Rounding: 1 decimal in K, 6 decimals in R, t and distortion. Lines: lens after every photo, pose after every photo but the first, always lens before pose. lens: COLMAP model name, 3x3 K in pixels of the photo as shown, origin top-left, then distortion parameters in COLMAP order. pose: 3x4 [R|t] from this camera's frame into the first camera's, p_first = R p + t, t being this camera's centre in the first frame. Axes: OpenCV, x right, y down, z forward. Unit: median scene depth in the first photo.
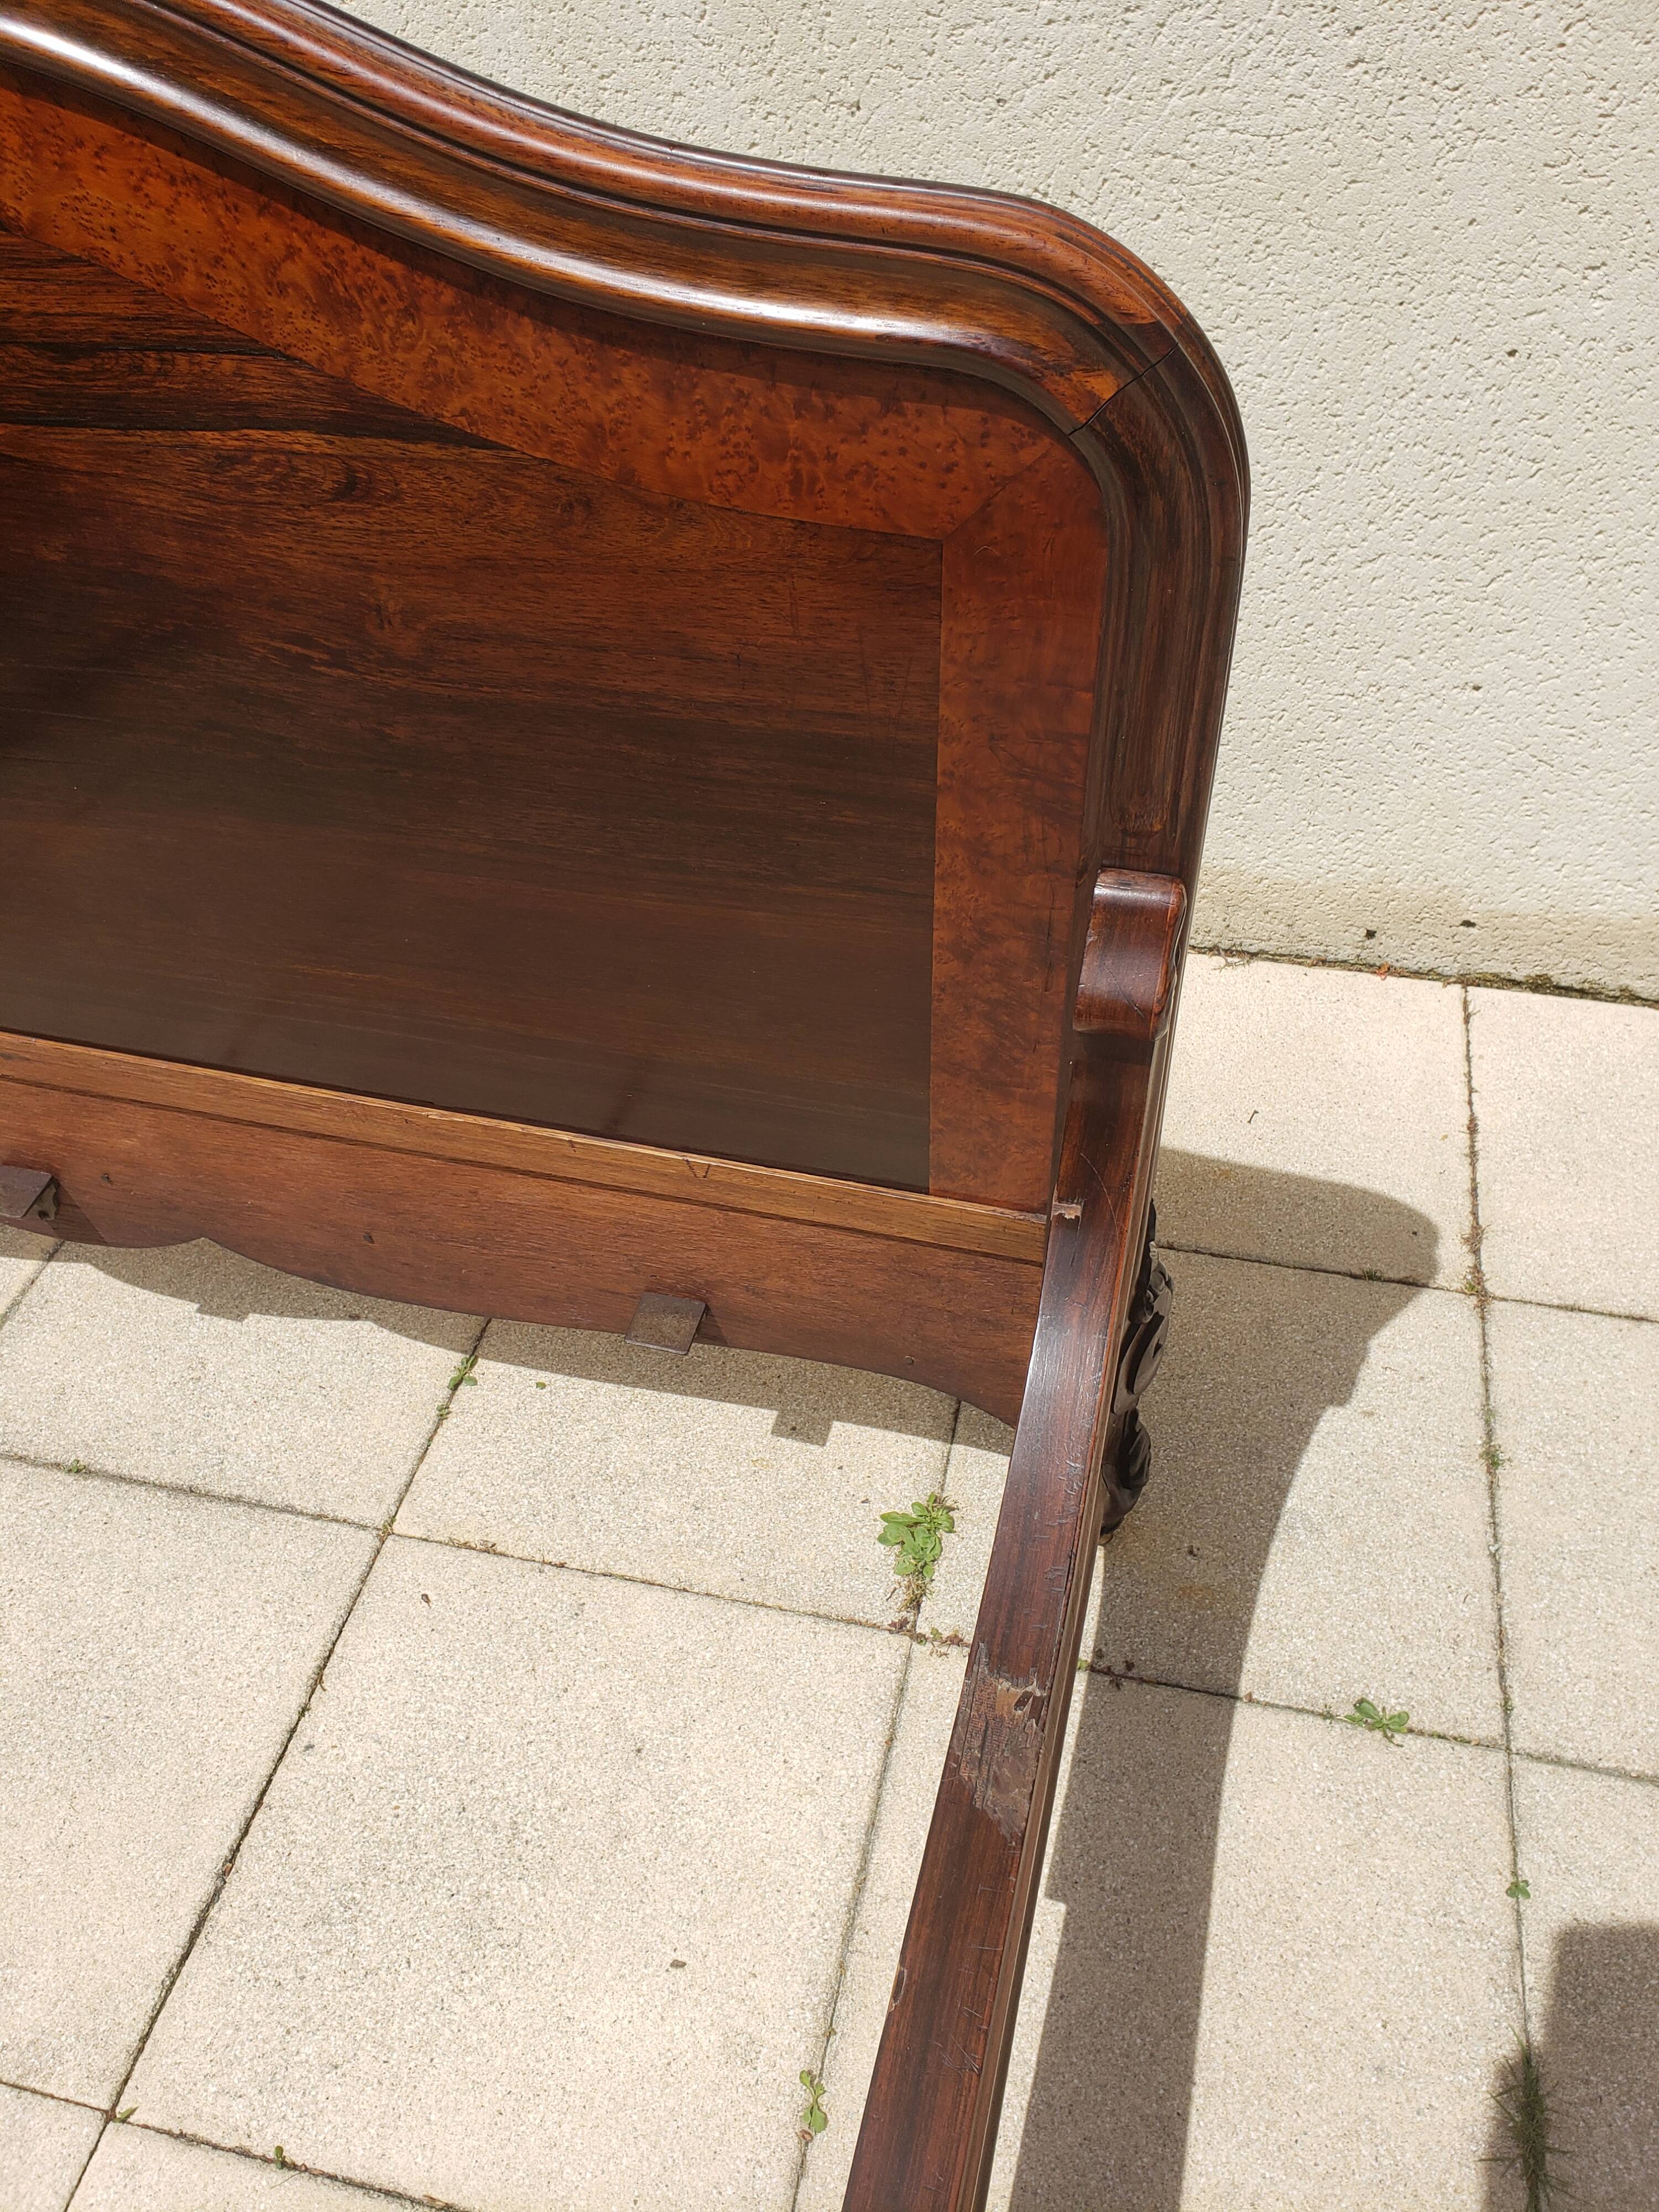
lens RADIAL K [[1753.4, 0, 819.8], [0, 1753.4, 1095.8], [0, 0, 1]] dist [0.007305, 0.027374]
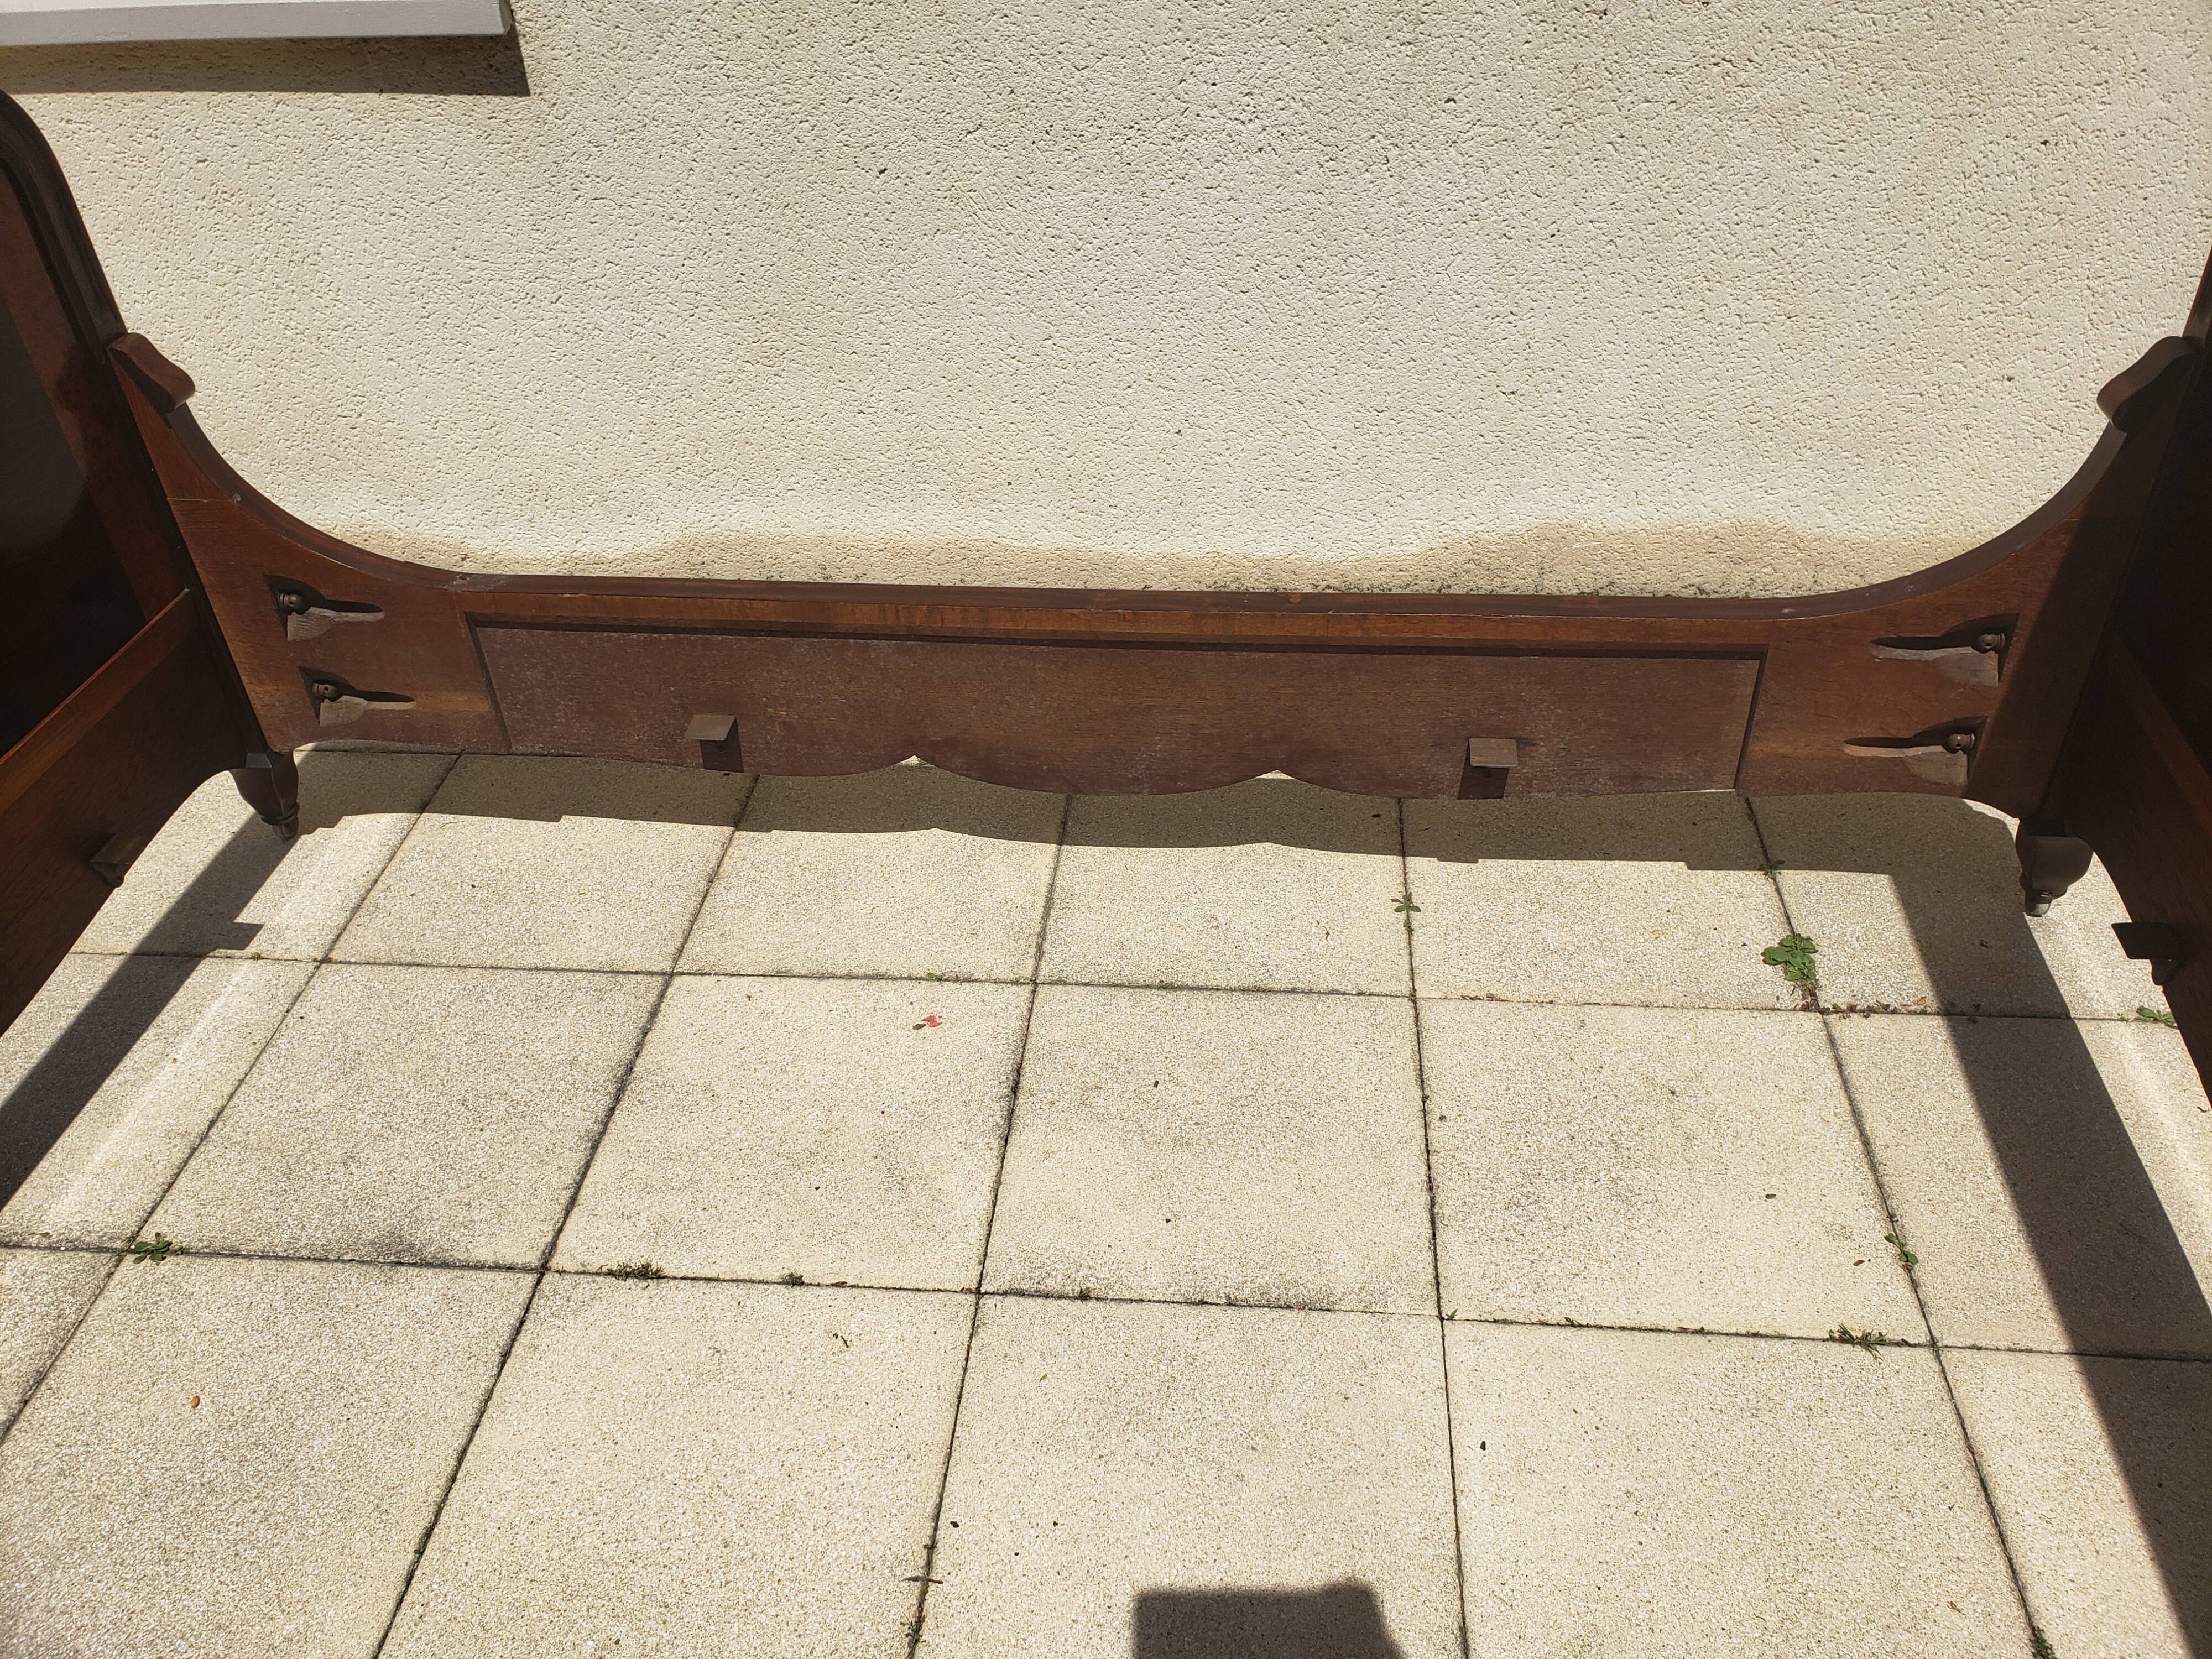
lens RADIAL K [[1753.4, 0, 1135.8], [0, 1753.4, 810.5], [0, 0, 1]] dist [0.007305, 0.027374]
pose [[0.989920, -0.088323, 0.110713, -0.601667], [0.100943, 0.988326, -0.114112, 0.239026], [-0.099342, 0.124138, 0.987280, -0.346321]]
